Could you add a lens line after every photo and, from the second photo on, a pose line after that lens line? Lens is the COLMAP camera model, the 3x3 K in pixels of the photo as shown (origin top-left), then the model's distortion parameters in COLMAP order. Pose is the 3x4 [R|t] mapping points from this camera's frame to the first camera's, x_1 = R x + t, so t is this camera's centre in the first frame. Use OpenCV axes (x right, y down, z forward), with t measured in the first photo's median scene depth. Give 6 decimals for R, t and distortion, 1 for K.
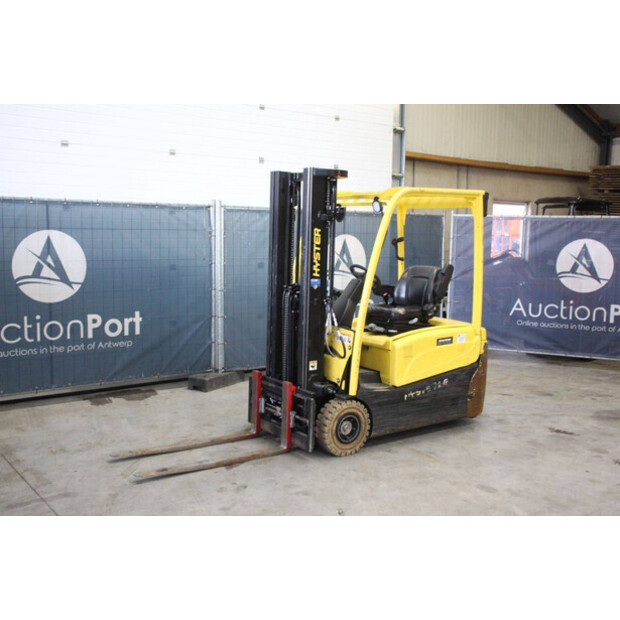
lens RADIAL K [[680.2, 0, 310.0], [0, 680.2, 310.0], [0, 0, 1]] dist [-0.041670, 0.030350]
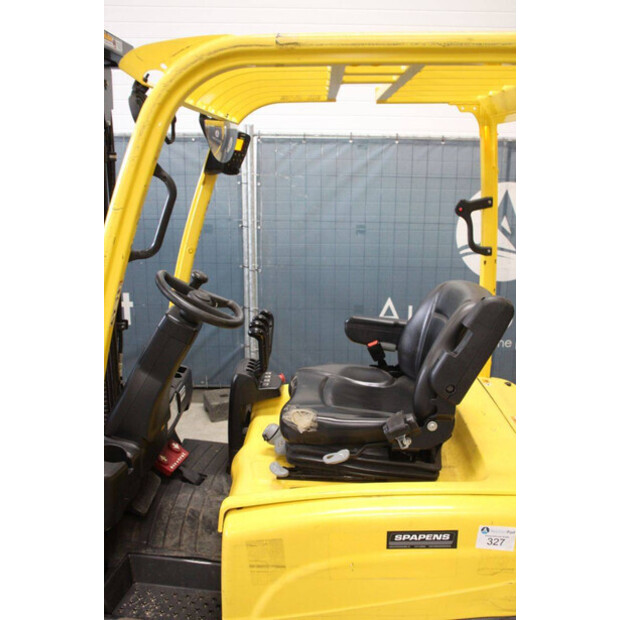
lens RADIAL K [[579.7, 0, 310.0], [0, 579.7, 310.0], [0, 0, 1]] dist [-0.133879, 0.173058]
pose [[0.800252, 0.140526, -0.582966, 0.295879], [-0.062673, 0.986430, 0.151749, -0.098635], [0.596380, -0.084901, 0.798200, 0.757651]]
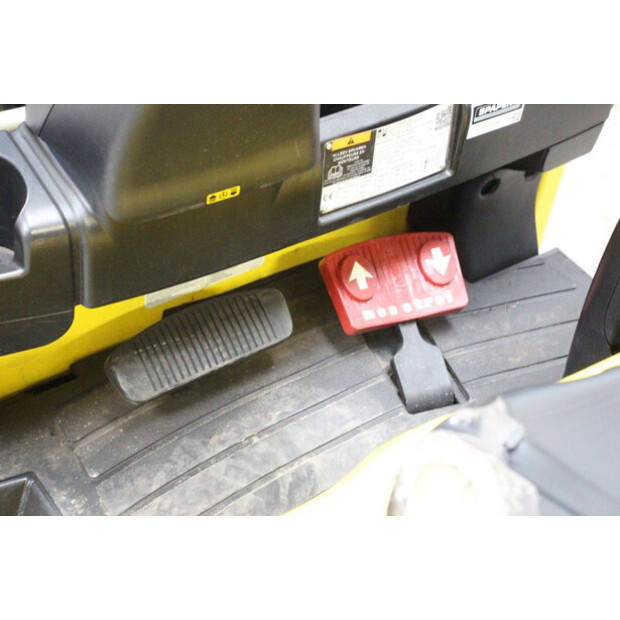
lens RADIAL K [[1246.0, 0, 310.0], [0, 1246.0, 310.0], [0, 0, 1]] dist [0.306592, 0.032640]
pose [[0.007752, 0.630527, -0.776129, 0.213883], [-0.194208, 0.762323, 0.617371, -0.088661], [0.980930, 0.145944, 0.128363, 0.951858]]
